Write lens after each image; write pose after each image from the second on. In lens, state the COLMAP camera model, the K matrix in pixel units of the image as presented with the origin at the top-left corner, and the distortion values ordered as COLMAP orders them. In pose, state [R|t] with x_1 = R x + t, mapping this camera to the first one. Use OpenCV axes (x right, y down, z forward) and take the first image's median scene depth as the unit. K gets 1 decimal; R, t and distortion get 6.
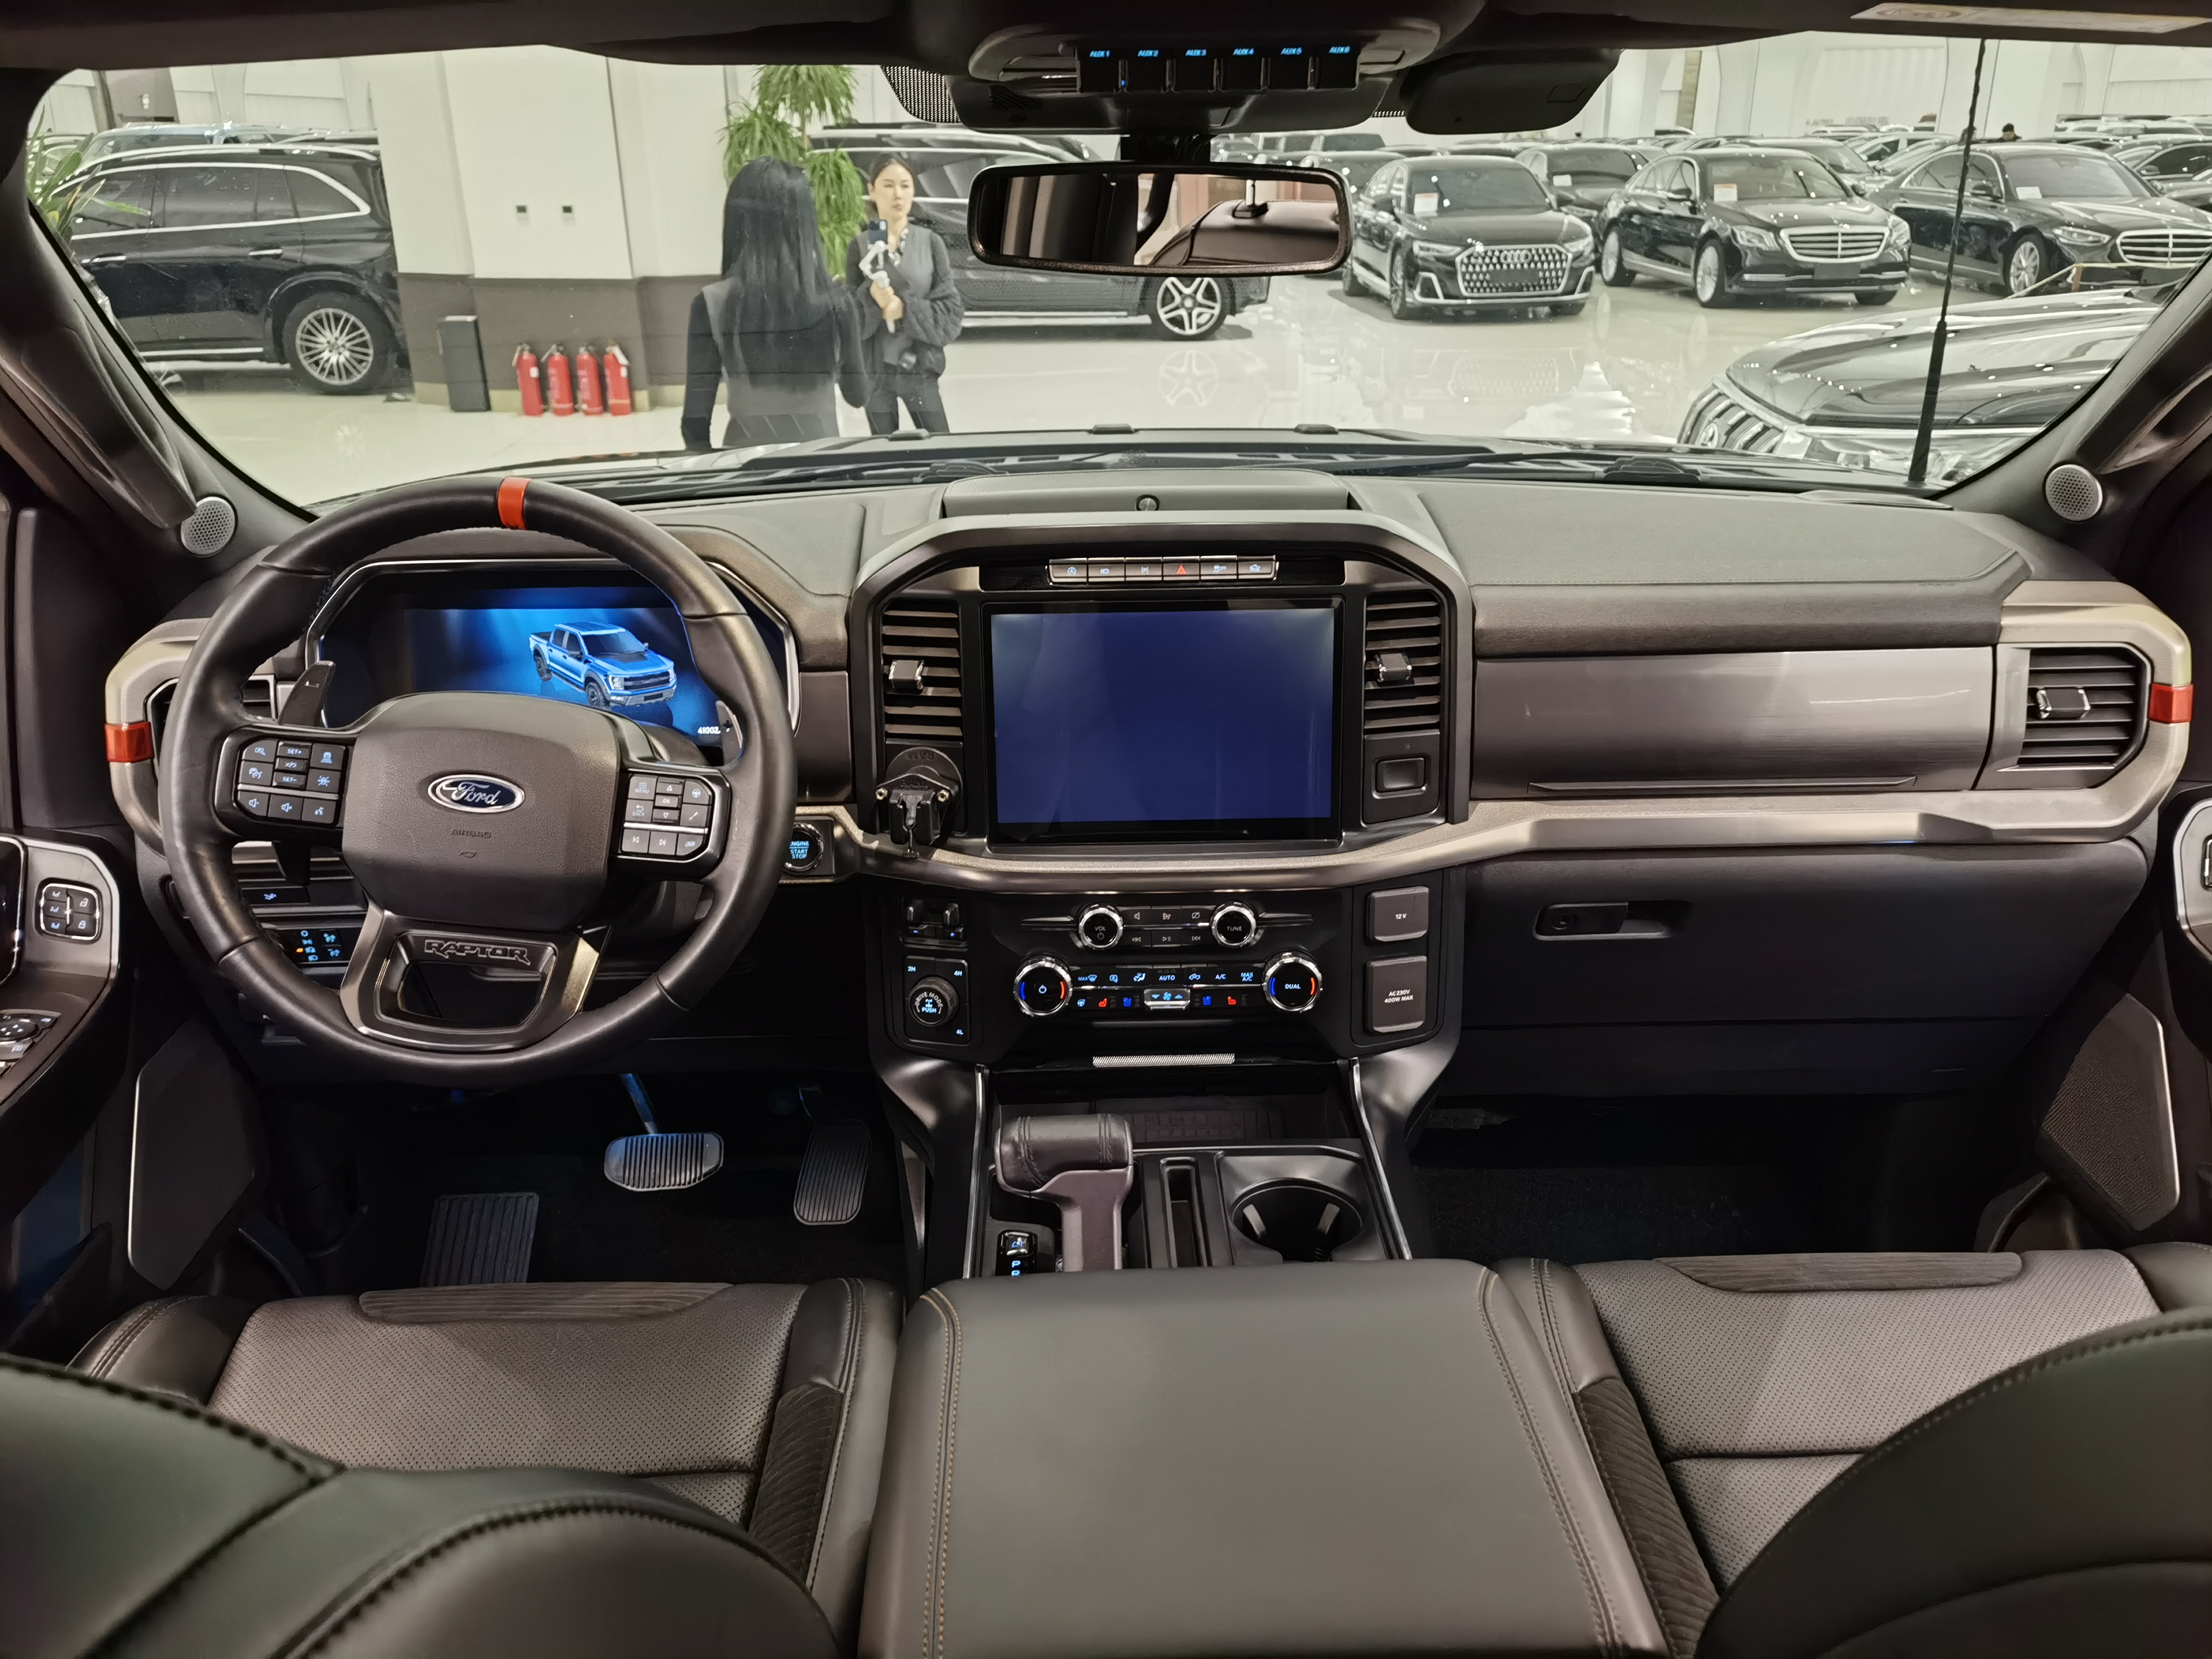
lens RADIAL K [[1757.9, 0, 1106.0], [0, 1757.9, 829.5], [0, 0, 1]] dist [0.060544, 0.001451]
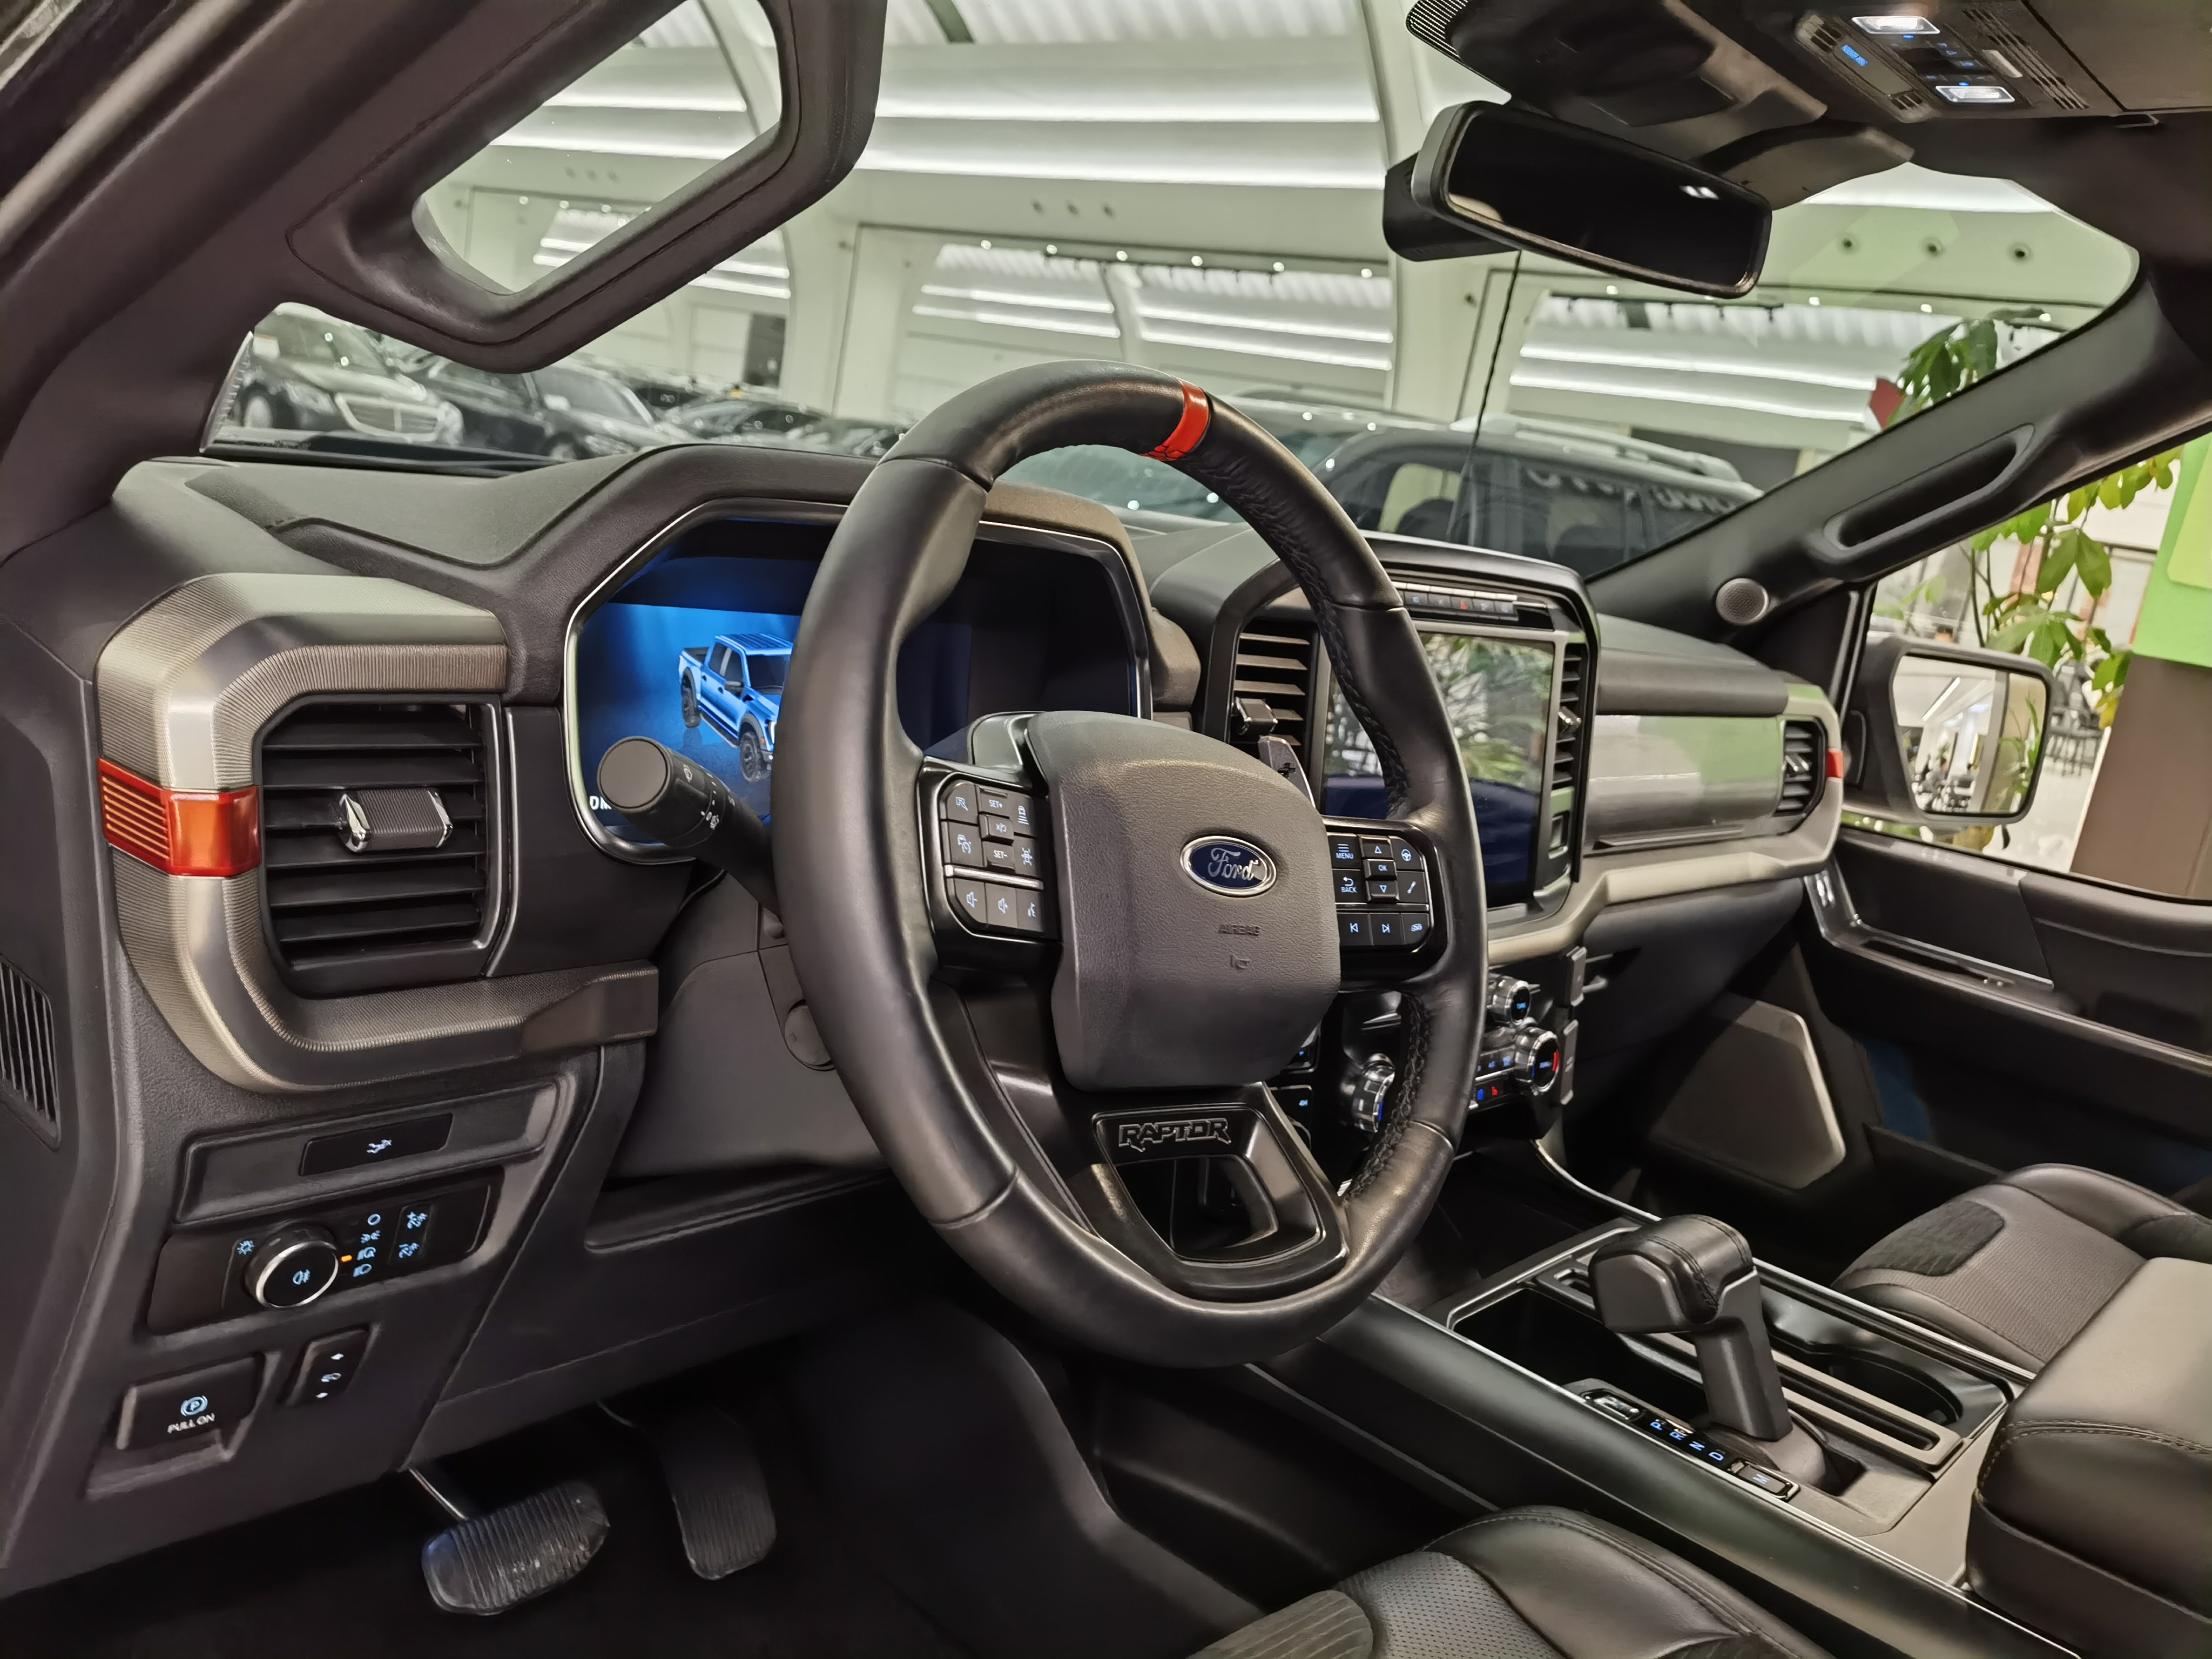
lens RADIAL K [[1757.9, 0, 1106.0], [0, 1757.9, 829.5], [0, 0, 1]] dist [0.060544, 0.001451]
pose [[0.674550, -0.023611, 0.737852, -0.707076], [0.096282, 0.993765, -0.056222, -0.002288], [-0.731924, 0.108967, 0.672617, 0.525718]]
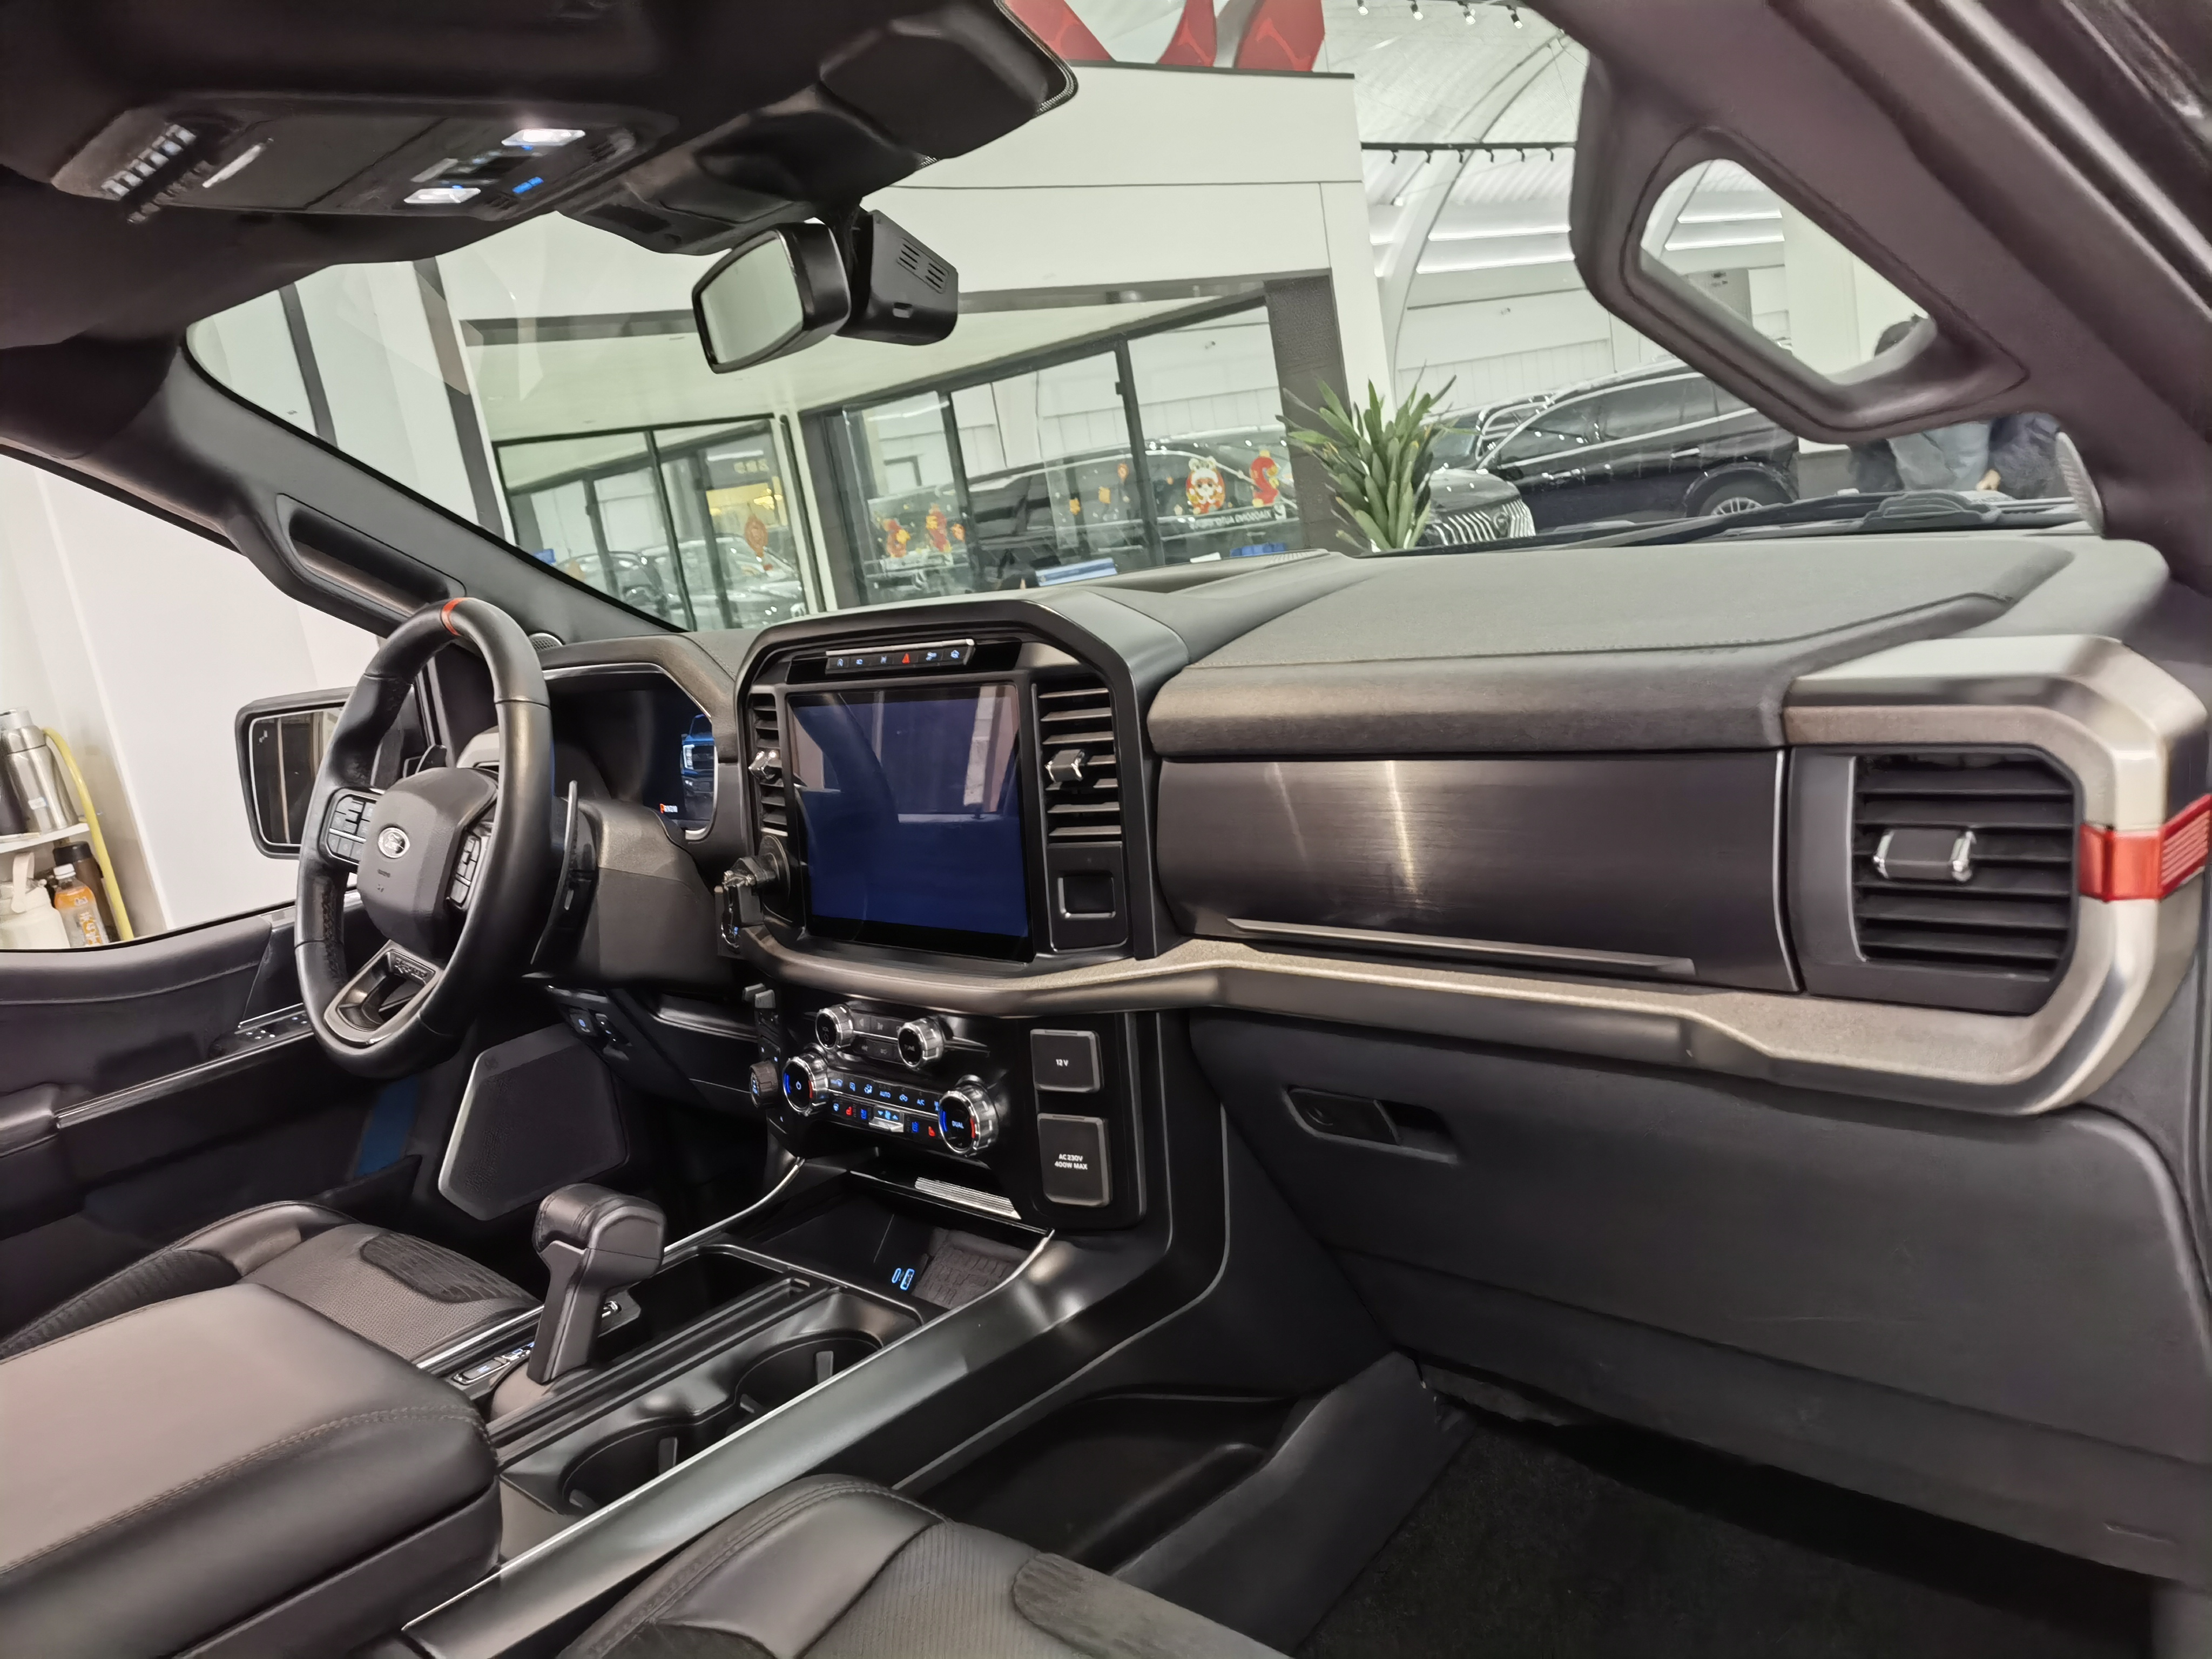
lens RADIAL K [[1757.9, 0, 1106.0], [0, 1757.9, 829.5], [0, 0, 1]] dist [0.060544, 0.001451]
pose [[0.663234, 0.037364, -0.747479, 0.806877], [-0.113193, 0.992272, -0.050835, -0.020352], [0.739803, 0.118325, 0.662338, 0.455978]]
